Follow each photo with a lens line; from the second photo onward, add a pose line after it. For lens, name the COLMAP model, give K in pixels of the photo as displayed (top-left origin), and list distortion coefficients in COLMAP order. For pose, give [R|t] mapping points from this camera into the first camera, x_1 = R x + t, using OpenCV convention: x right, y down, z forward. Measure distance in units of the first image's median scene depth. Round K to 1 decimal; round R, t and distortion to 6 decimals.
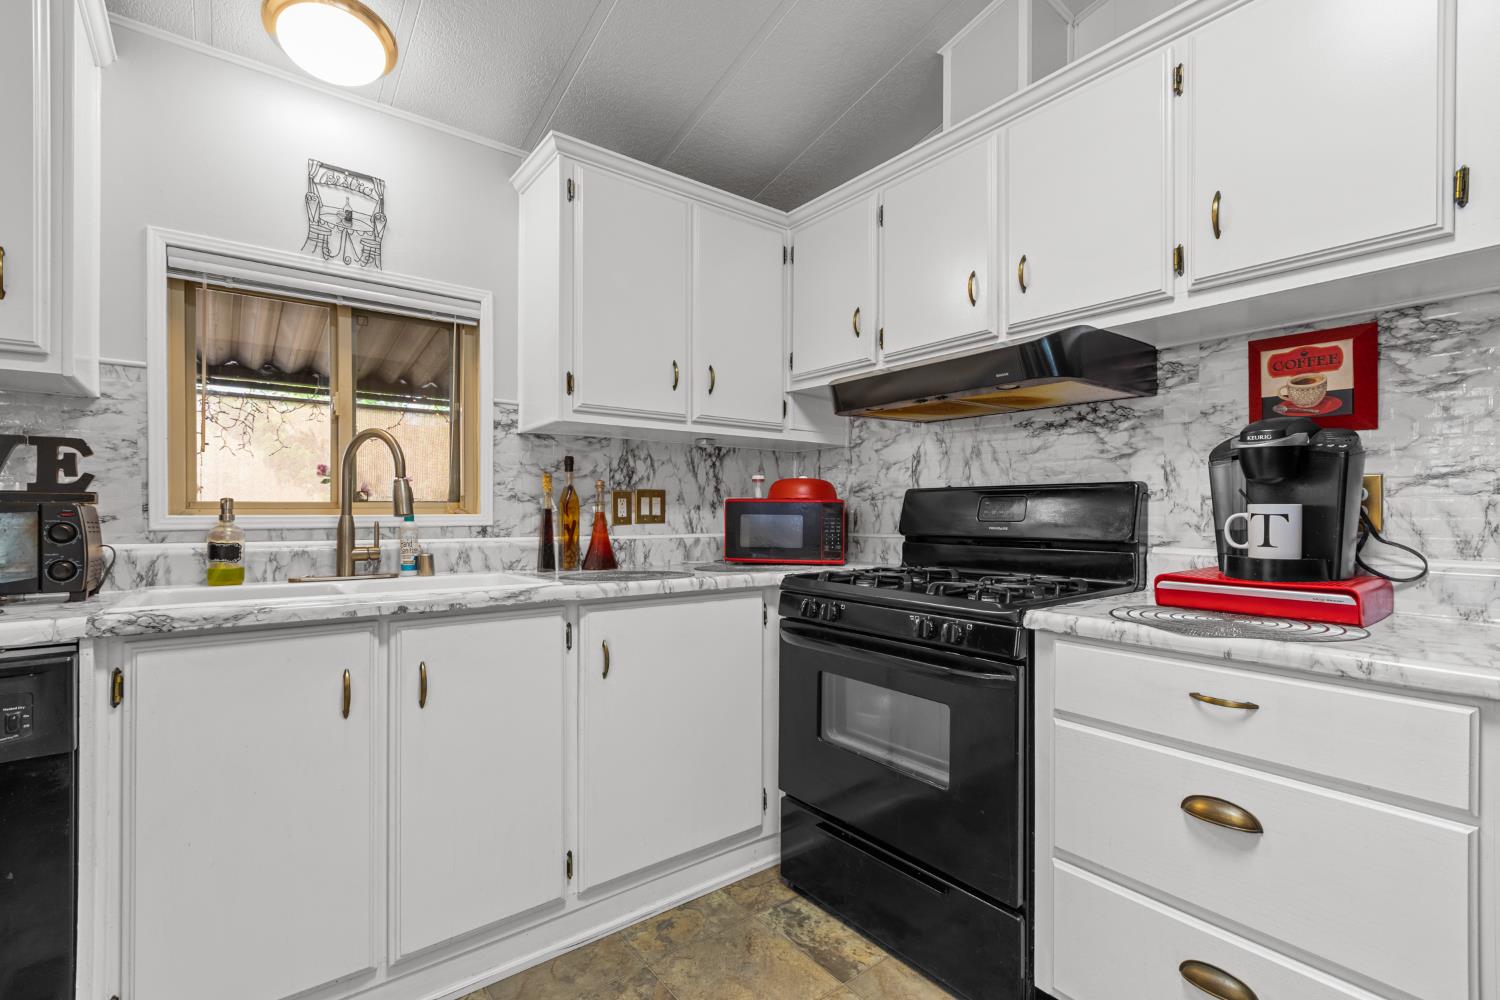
lens RADIAL K [[664.6, 0, 750.0], [0, 664.6, 500.0], [0, 0, 1]] dist [-0.003059, -0.000562]
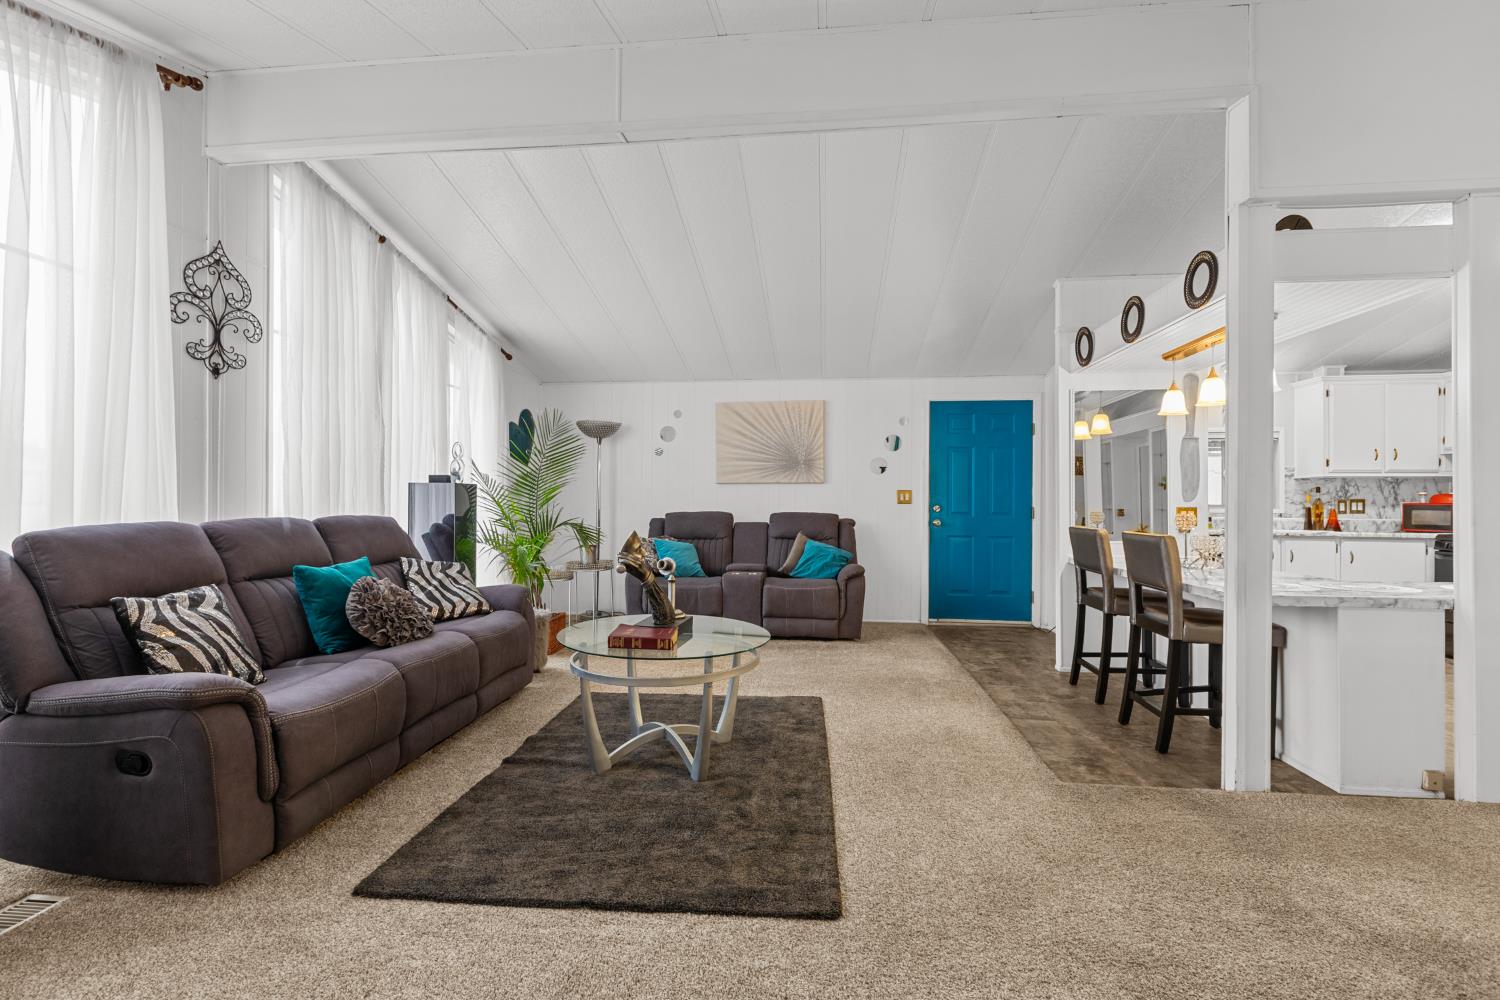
lens RADIAL K [[664.6, 0, 750.0], [0, 664.6, 500.0], [0, 0, 1]] dist [-0.003059, -0.000562]
pose [[0.709836, -0.001593, -0.704365, -0.025580], [0.006996, 0.999964, 0.004788, -0.039210], [0.704332, -0.008326, 0.709822, -2.179473]]
